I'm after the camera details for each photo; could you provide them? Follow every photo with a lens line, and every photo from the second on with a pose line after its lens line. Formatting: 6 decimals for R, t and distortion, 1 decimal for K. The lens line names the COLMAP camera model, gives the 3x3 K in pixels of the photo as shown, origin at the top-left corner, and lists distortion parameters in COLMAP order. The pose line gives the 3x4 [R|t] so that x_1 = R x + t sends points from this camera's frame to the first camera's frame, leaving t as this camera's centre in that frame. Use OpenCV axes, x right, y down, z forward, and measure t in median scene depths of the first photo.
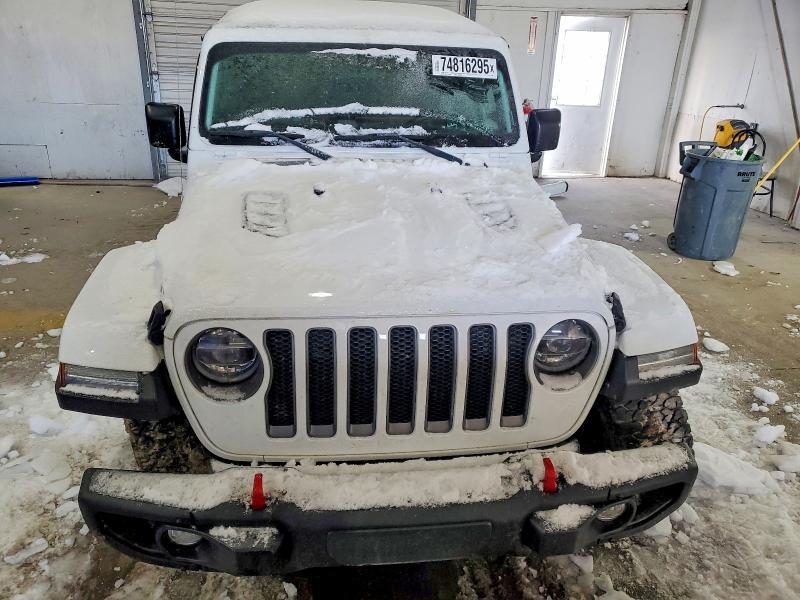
lens RADIAL K [[596.1, 0, 400.0], [0, 596.1, 300.0], [0, 0, 1]] dist [0.010524, -0.005822]
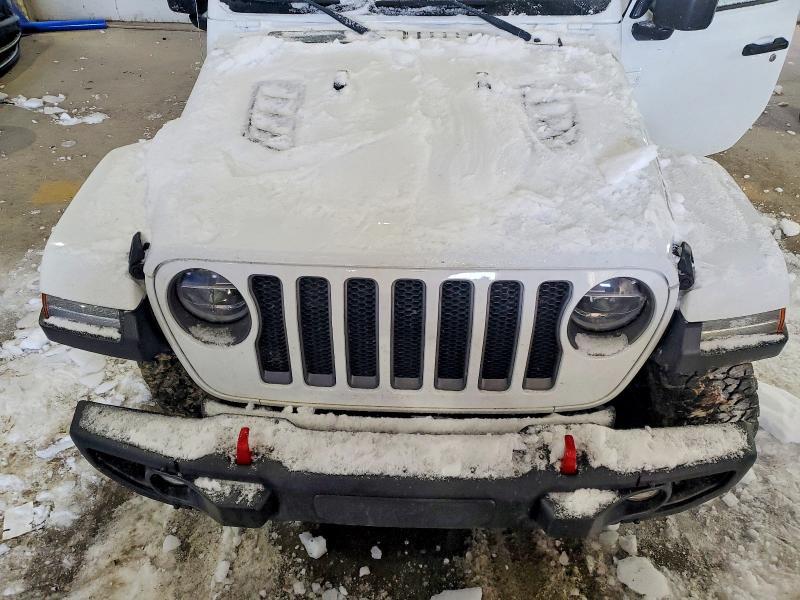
lens RADIAL K [[594.9, 0, 403.5], [0, 594.9, 298.6], [0, 0, 1]] dist [0.004738, 0.008954]
pose [[0.988635, 0.073460, -0.131163, 0.101476], [-0.038613, 0.967292, 0.250708, -0.129148], [0.145290, -0.242795, 0.959136, 0.174293]]
